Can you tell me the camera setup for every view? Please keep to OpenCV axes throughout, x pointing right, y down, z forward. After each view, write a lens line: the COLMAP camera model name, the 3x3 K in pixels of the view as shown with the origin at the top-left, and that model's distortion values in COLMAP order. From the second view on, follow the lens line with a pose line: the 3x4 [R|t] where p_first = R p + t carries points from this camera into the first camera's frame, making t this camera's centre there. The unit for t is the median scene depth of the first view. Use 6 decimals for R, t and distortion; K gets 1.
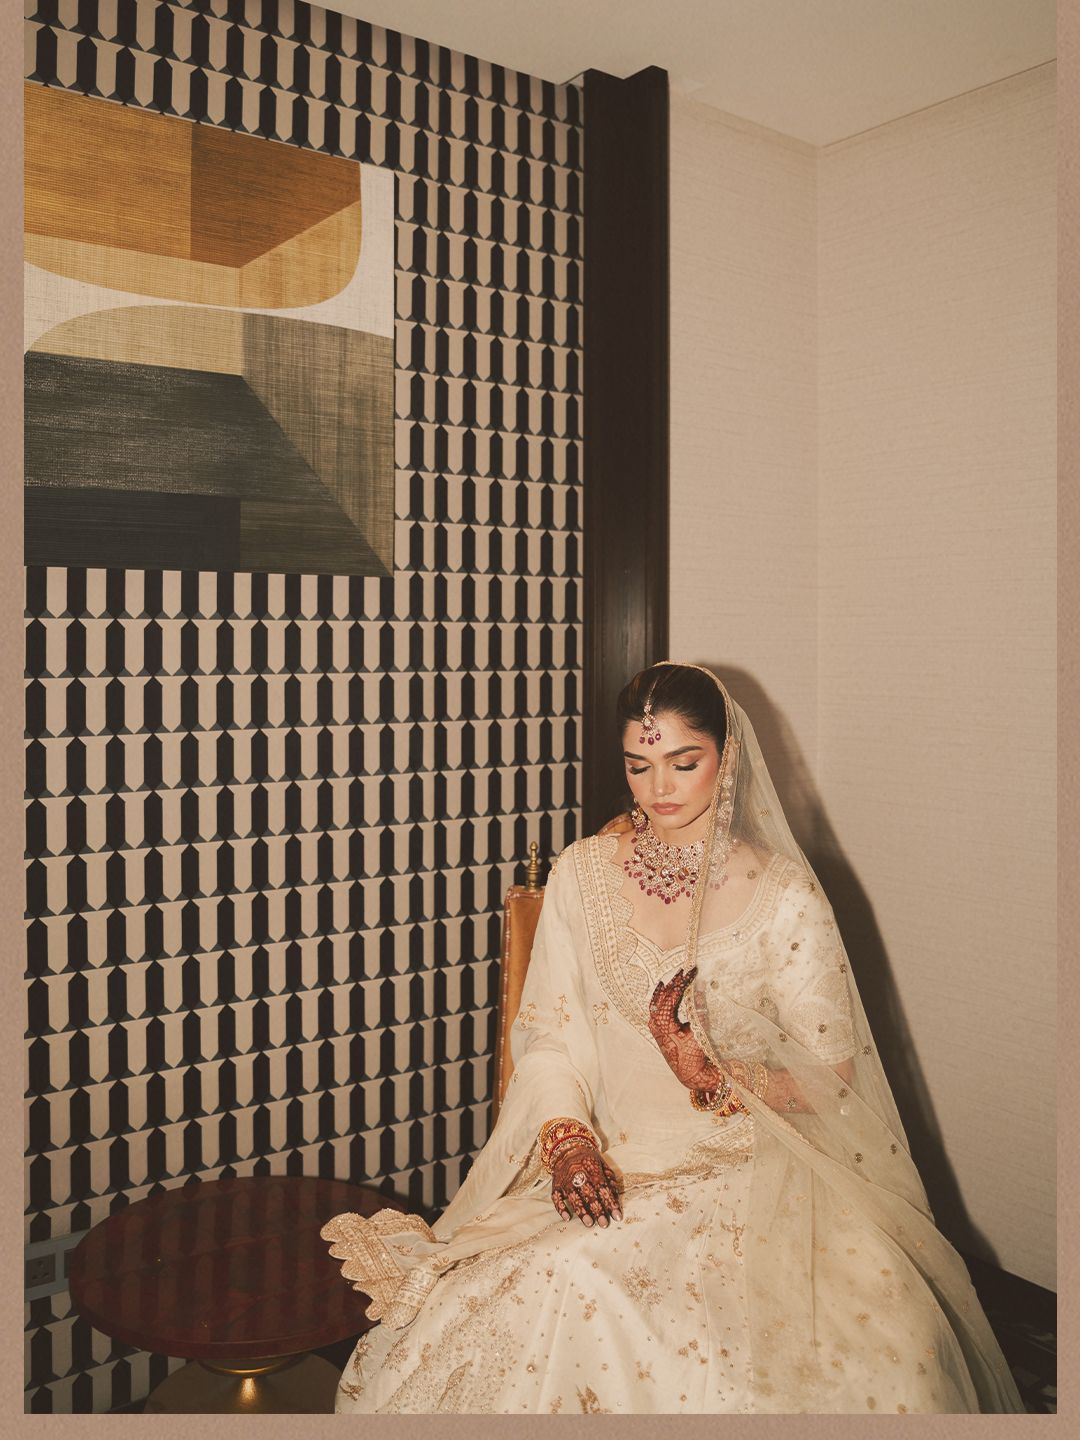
lens RADIAL K [[1275.0, 0, 540.0], [0, 1275.0, 720.0], [0, 0, 1]] dist [-0.145583, 0.164917]
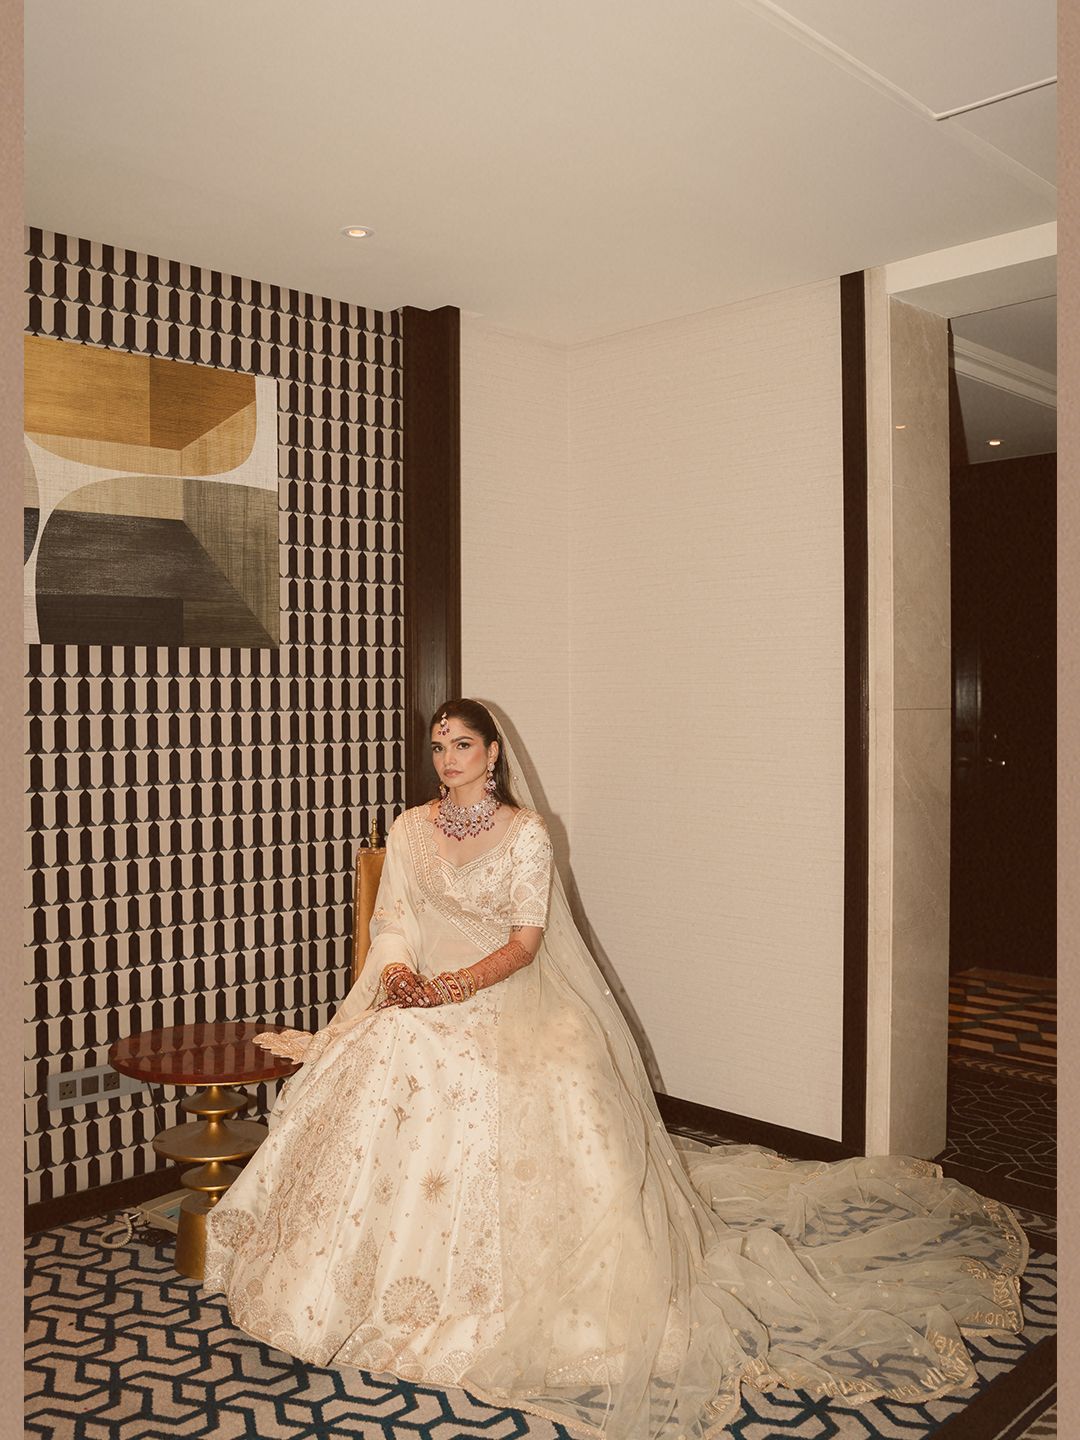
lens RADIAL K [[1275.0, 0, 540.0], [0, 1275.0, 720.0], [0, 0, 1]] dist [-0.145583, 0.164917]
pose [[0.990611, -0.012133, 0.136172, -0.013542], [0.017685, 0.999058, -0.039632, 0.038143], [-0.135563, 0.041668, 0.989892, -0.536550]]
